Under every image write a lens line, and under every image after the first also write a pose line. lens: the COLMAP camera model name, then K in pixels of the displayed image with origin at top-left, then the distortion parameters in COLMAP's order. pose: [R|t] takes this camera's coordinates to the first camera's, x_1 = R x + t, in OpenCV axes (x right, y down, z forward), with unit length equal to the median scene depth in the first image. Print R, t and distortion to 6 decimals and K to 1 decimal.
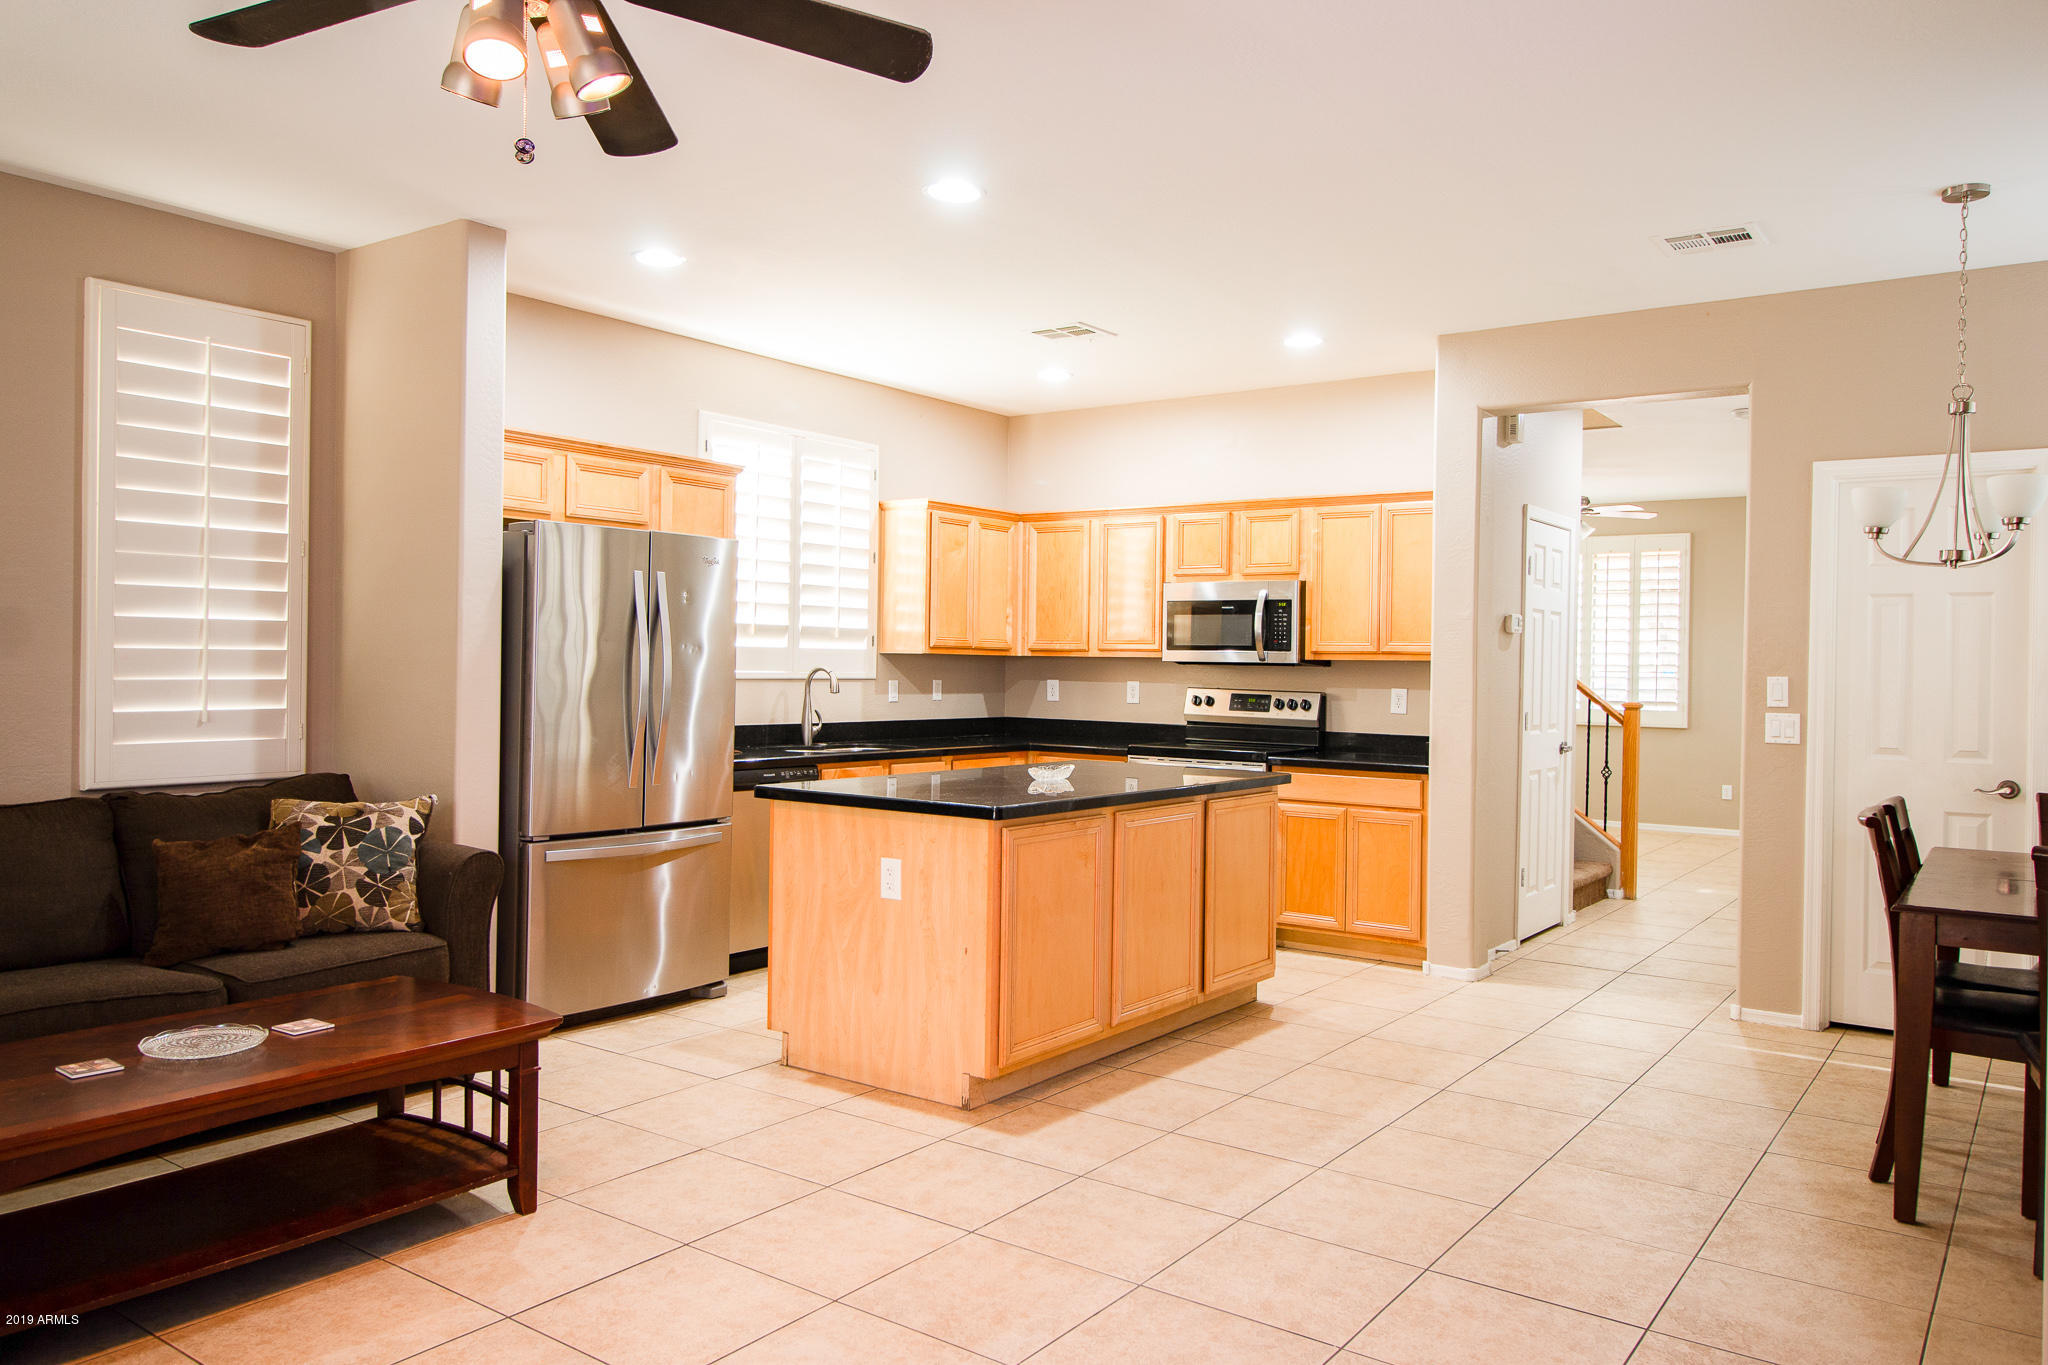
lens RADIAL K [[1439.0, 0, 1015.0], [0, 1439.0, 672.3], [0, 0, 1]] dist [-0.007830, -0.004333]
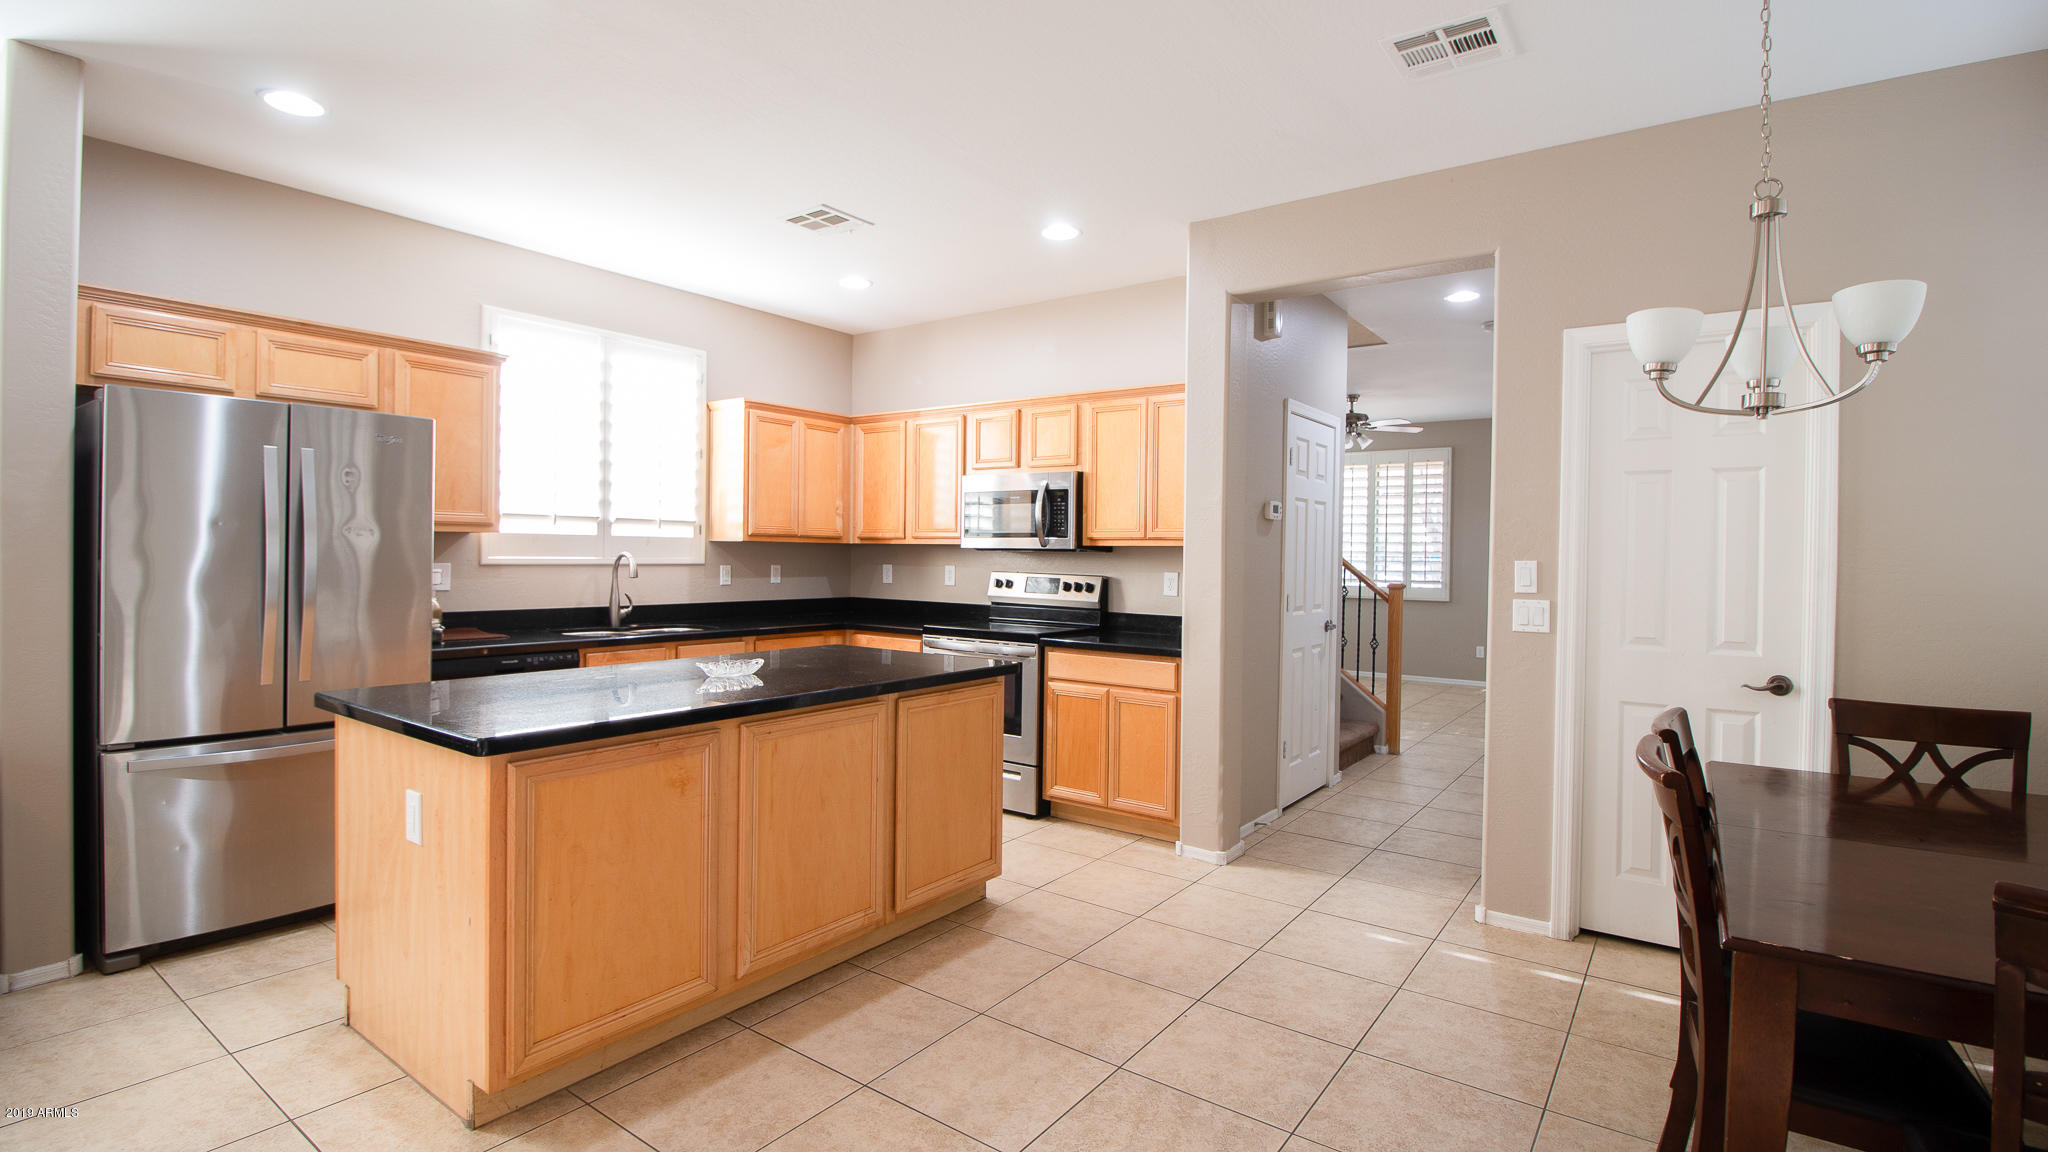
lens RADIAL K [[941.0, 0, 1027.3], [0, 941.0, 563.1], [0, 0, 1]] dist [-0.017879, -0.002420]
pose [[0.999971, -0.002021, 0.007295, 0.173209], [0.001986, 0.999987, 0.004680, 0.000994], [-0.007305, -0.004665, 0.999962, 0.336276]]
